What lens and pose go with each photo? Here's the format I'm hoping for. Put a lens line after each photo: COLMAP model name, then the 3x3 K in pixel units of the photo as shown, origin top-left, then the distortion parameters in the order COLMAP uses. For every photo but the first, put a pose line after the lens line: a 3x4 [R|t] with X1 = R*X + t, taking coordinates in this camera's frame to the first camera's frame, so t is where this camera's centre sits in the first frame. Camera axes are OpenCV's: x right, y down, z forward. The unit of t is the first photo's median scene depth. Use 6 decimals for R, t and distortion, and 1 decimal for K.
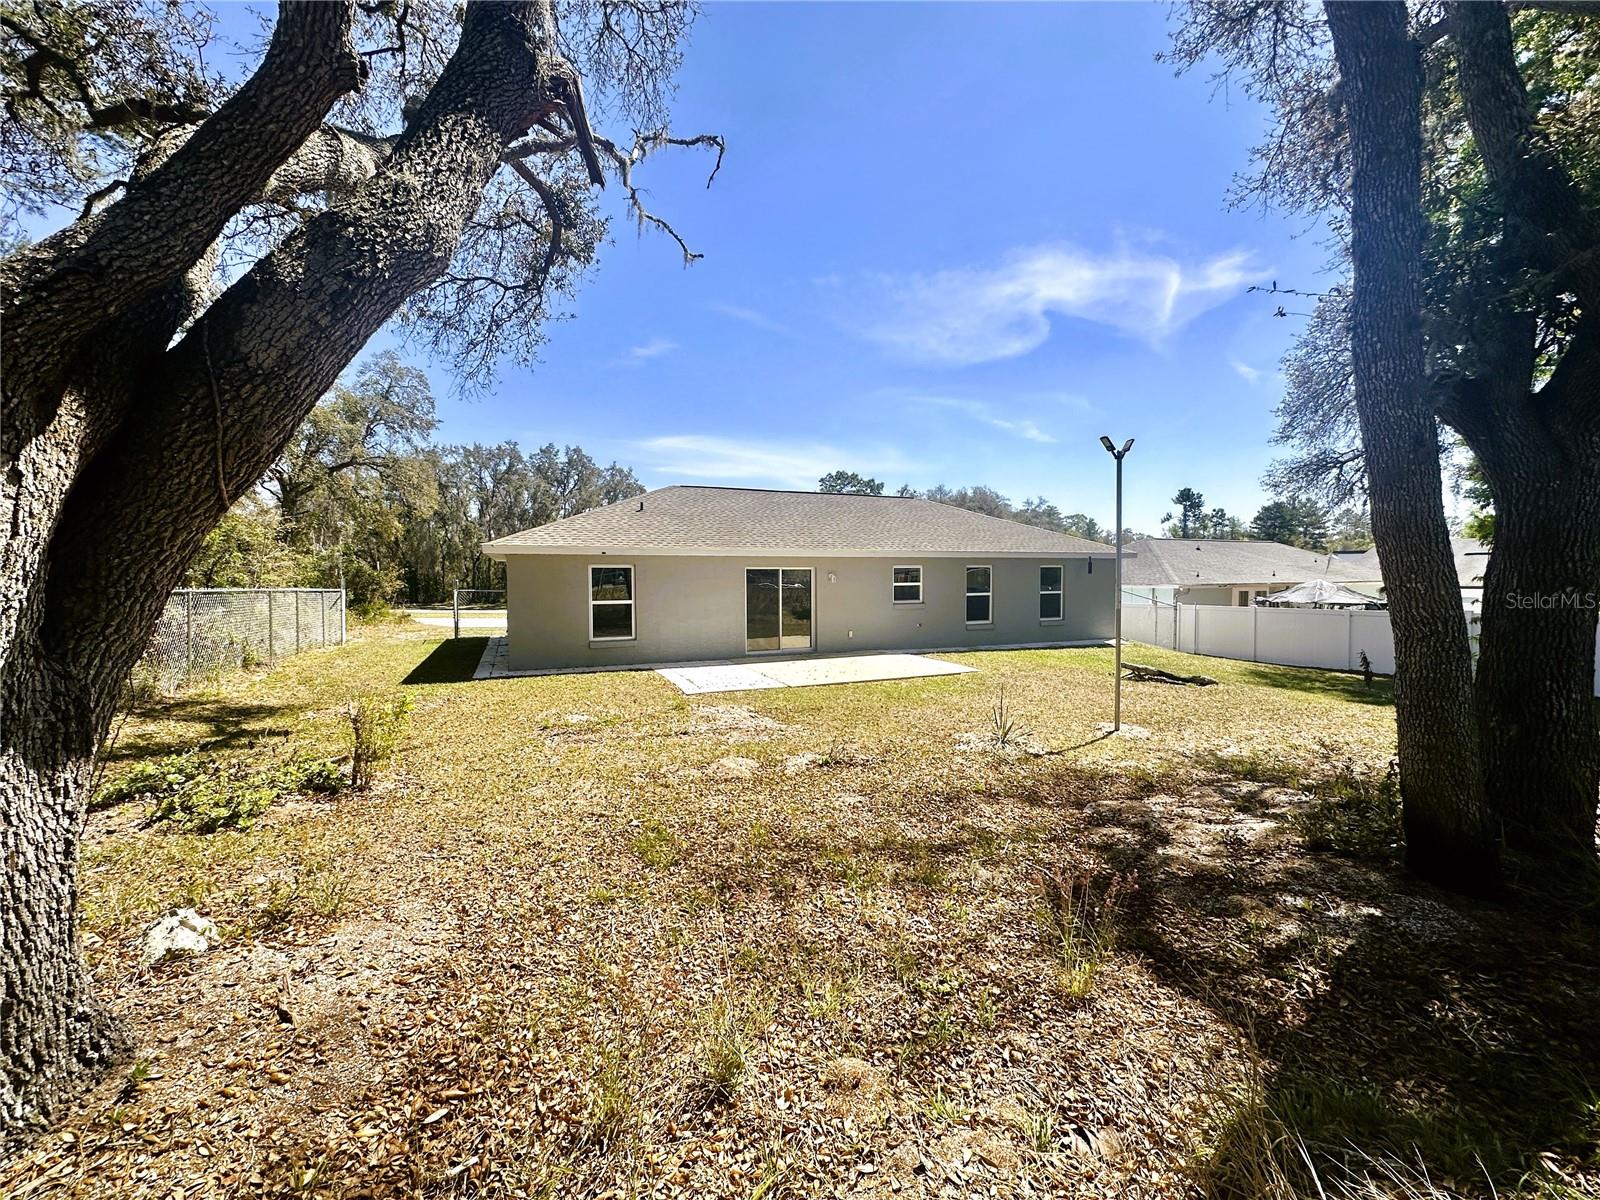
lens RADIAL K [[639.5, 0, 800.0], [0, 639.5, 600.0], [0, 0, 1]] dist [-0.003049, 0.000824]
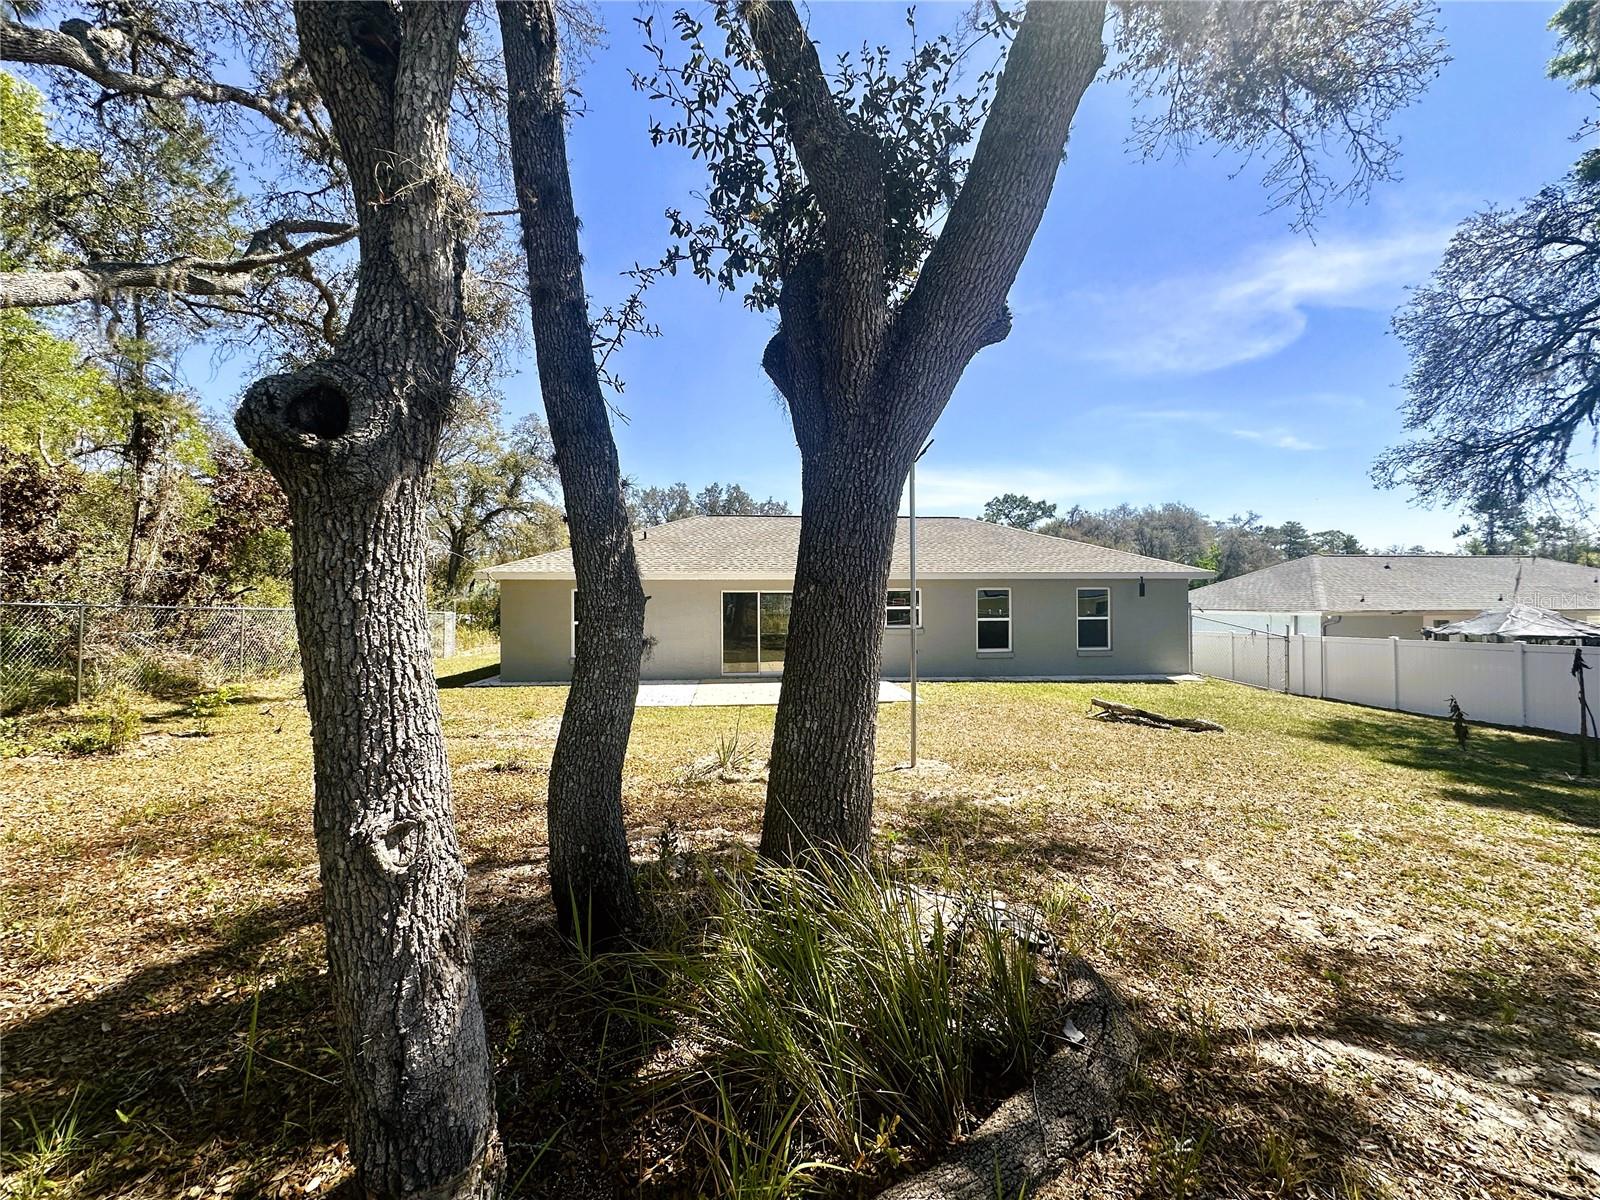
lens RADIAL K [[639.5, 0, 800.0], [0, 639.5, 600.0], [0, 0, 1]] dist [-0.003049, 0.000824]
pose [[0.952455, -0.002803, -0.304665, 0.304957], [-0.011281, 0.998948, -0.044457, 0.007106], [0.304469, 0.045780, 0.951422, 0.051170]]
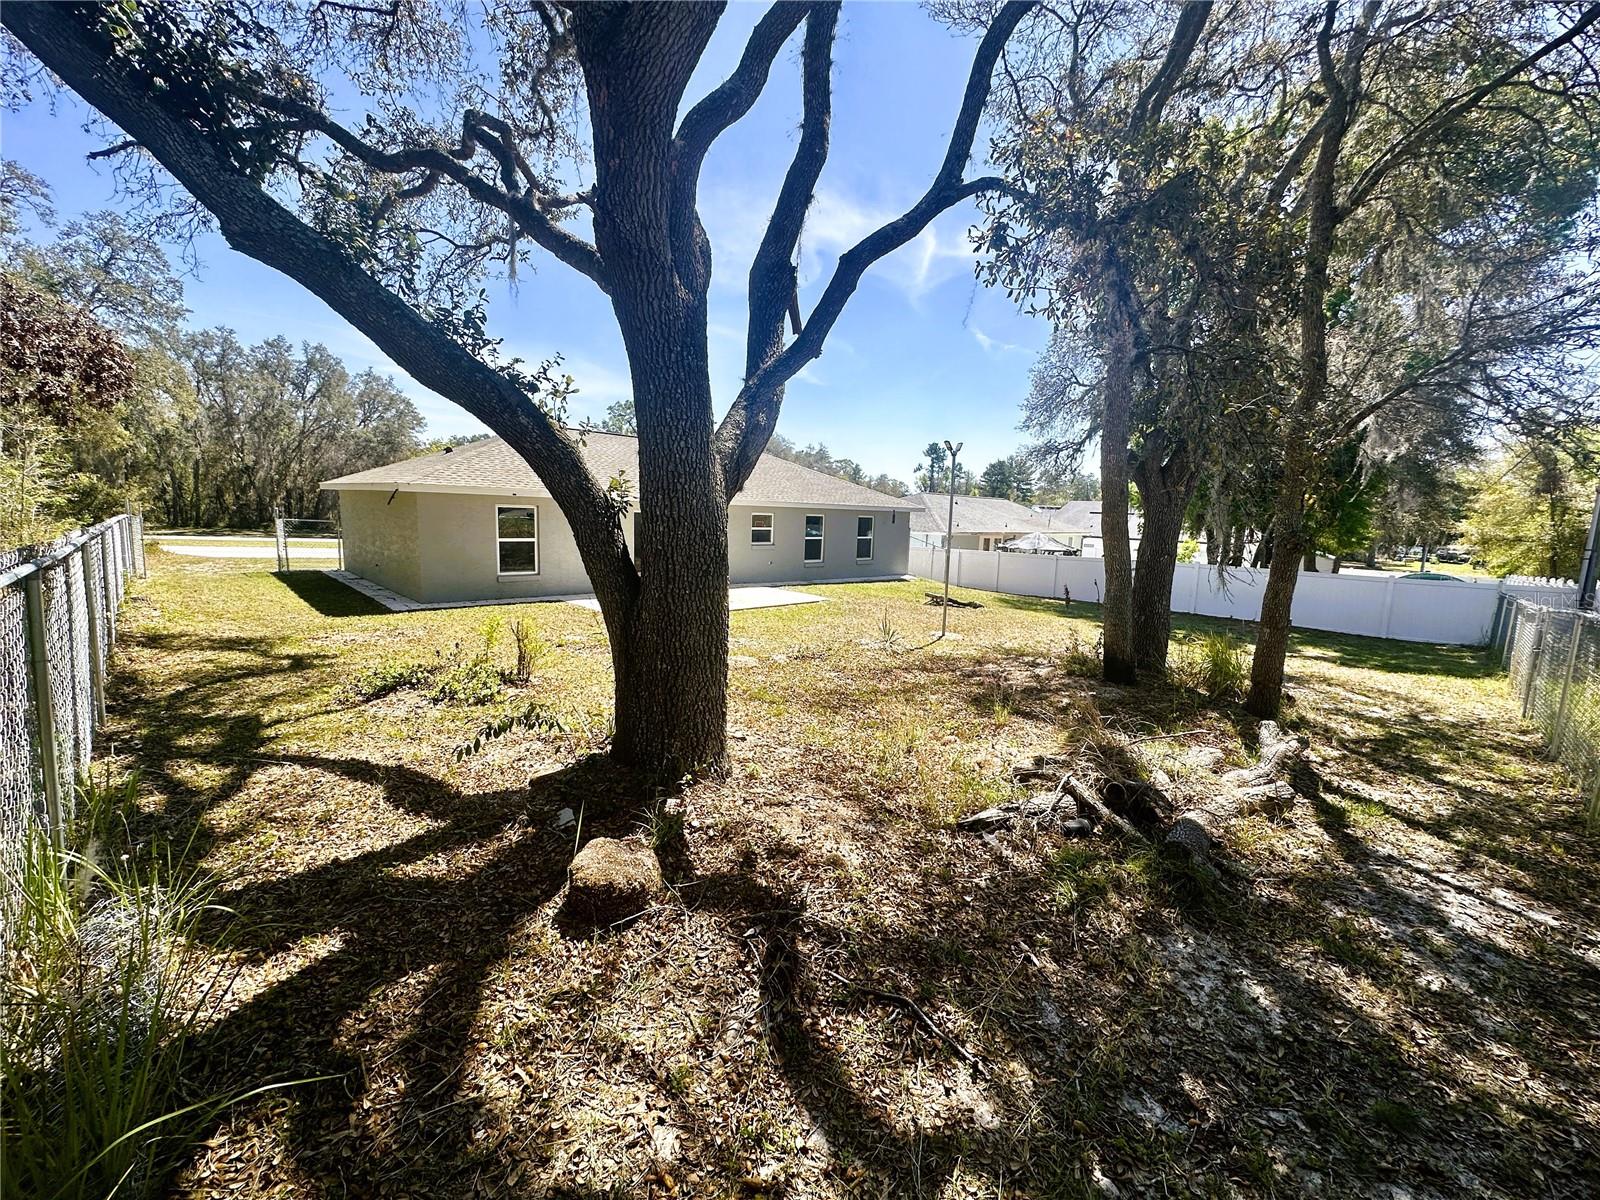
lens RADIAL K [[639.5, 0, 800.0], [0, 639.5, 600.0], [0, 0, 1]] dist [-0.003049, 0.000824]
pose [[0.938615, -0.009718, 0.344831, -0.175534], [-0.025968, 0.994777, 0.098718, -0.011645], [-0.343989, -0.101612, 0.933459, -0.150827]]
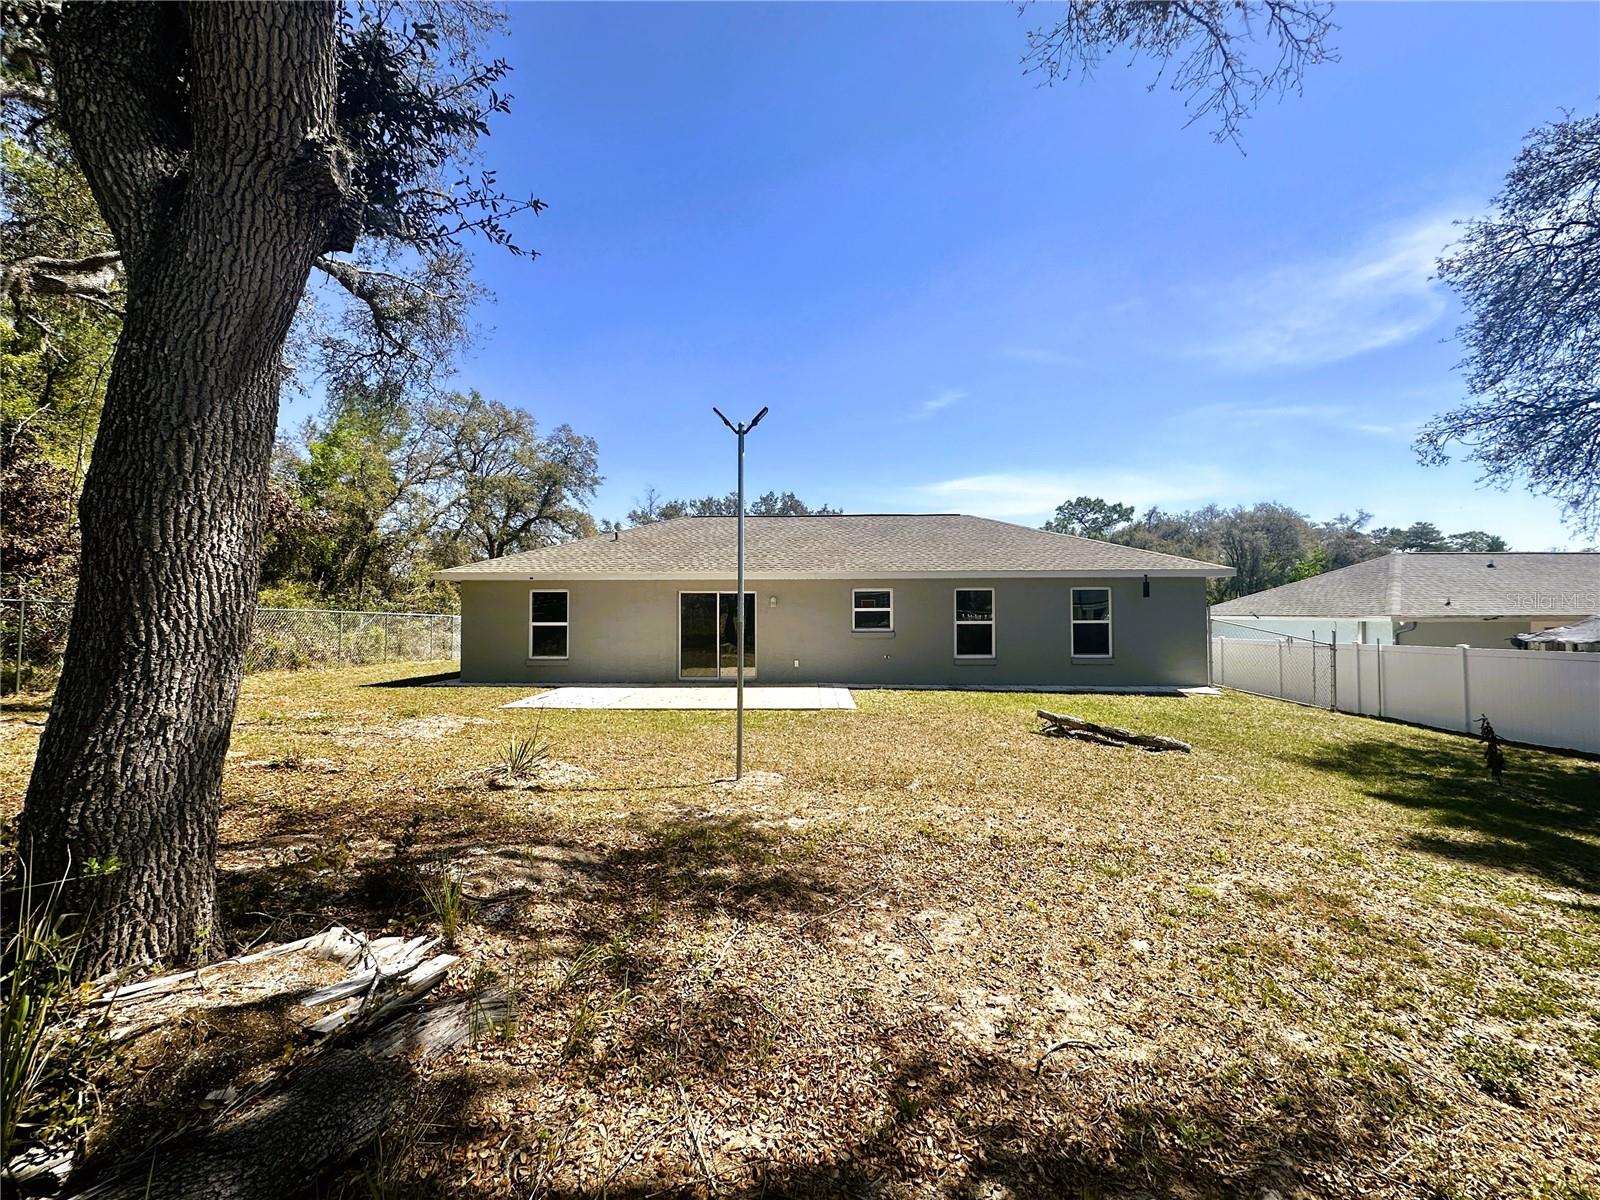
lens RADIAL K [[638.9, 0, 799.9], [0, 638.9, 598.4], [0, 0, 1]] dist [-0.002032, 0.001070]
pose [[0.906127, -0.009536, -0.422899, 0.441368], [-0.018156, 0.997948, -0.061407, 0.015143], [0.422616, 0.063321, 0.904094, 0.158488]]
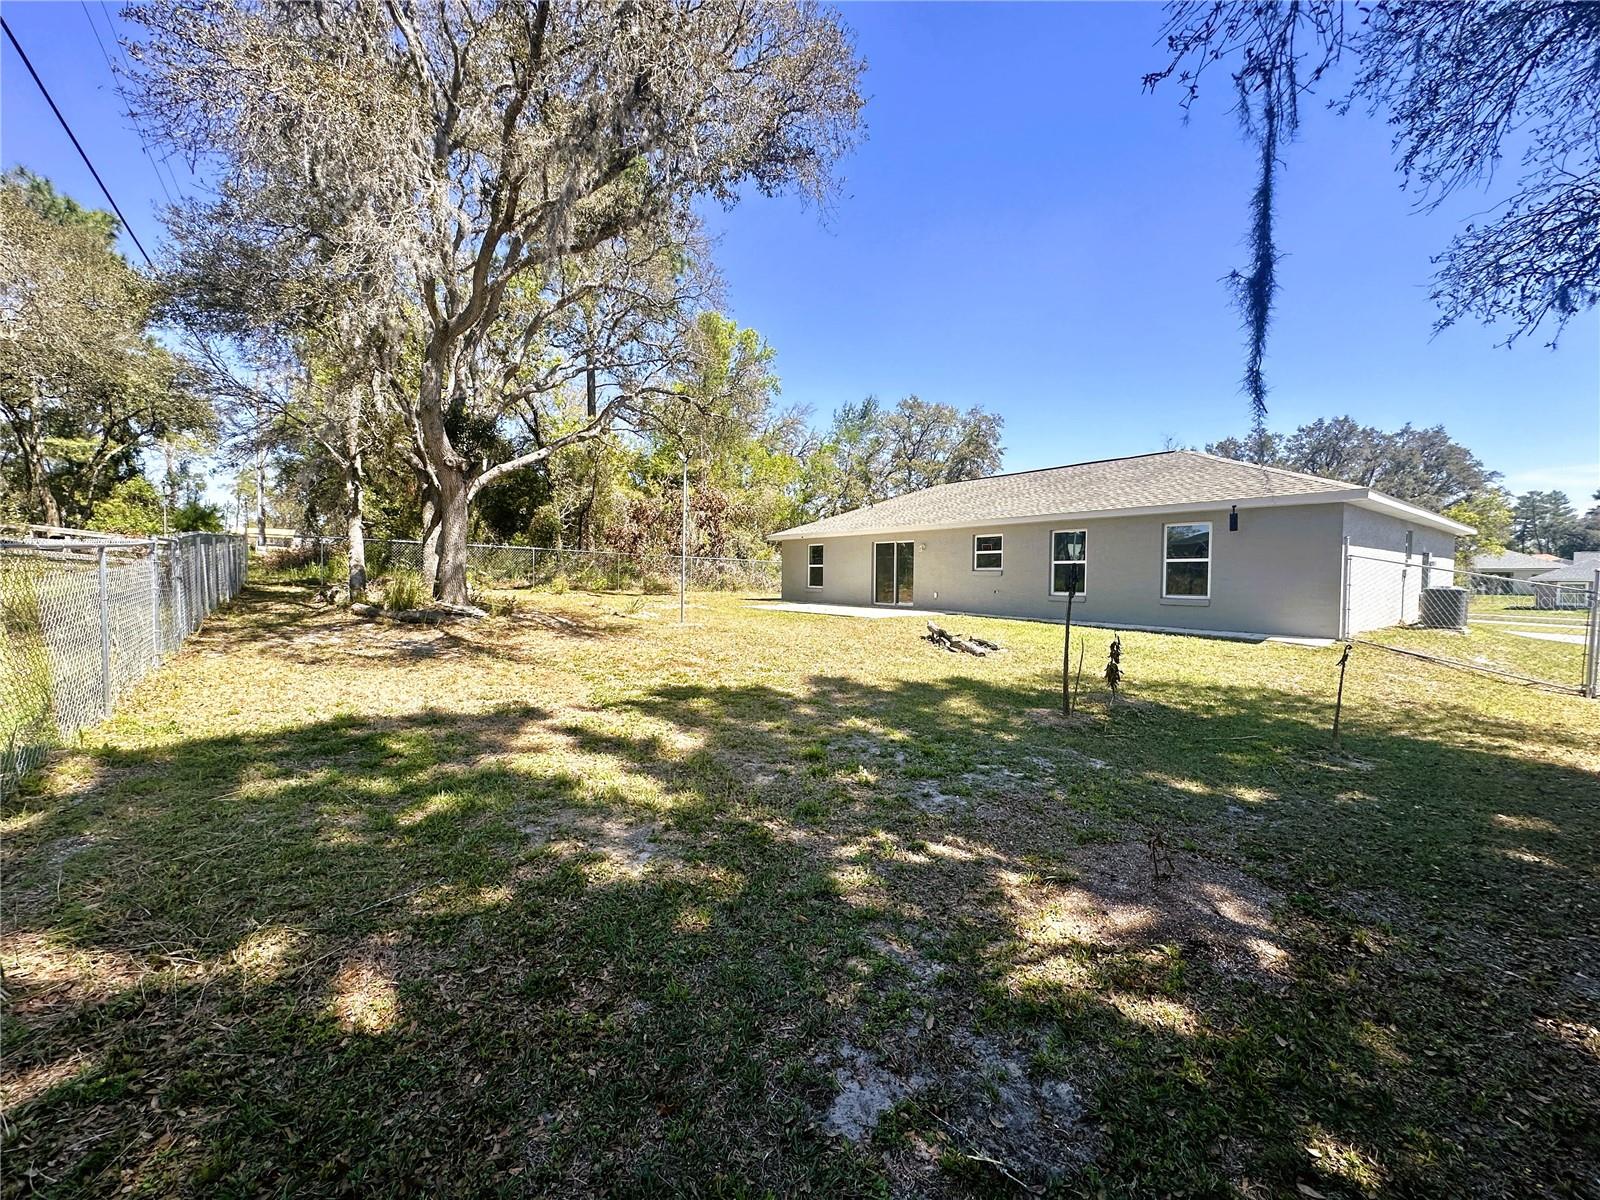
lens RADIAL K [[639.5, 0, 800.0], [0, 639.5, 600.0], [0, 0, 1]] dist [-0.003049, 0.000824]
pose [[0.225655, 0.065896, -0.971976, 1.097258], [0.003297, 0.997652, 0.068402, -0.018692], [0.974202, -0.018640, 0.224908, 0.456487]]
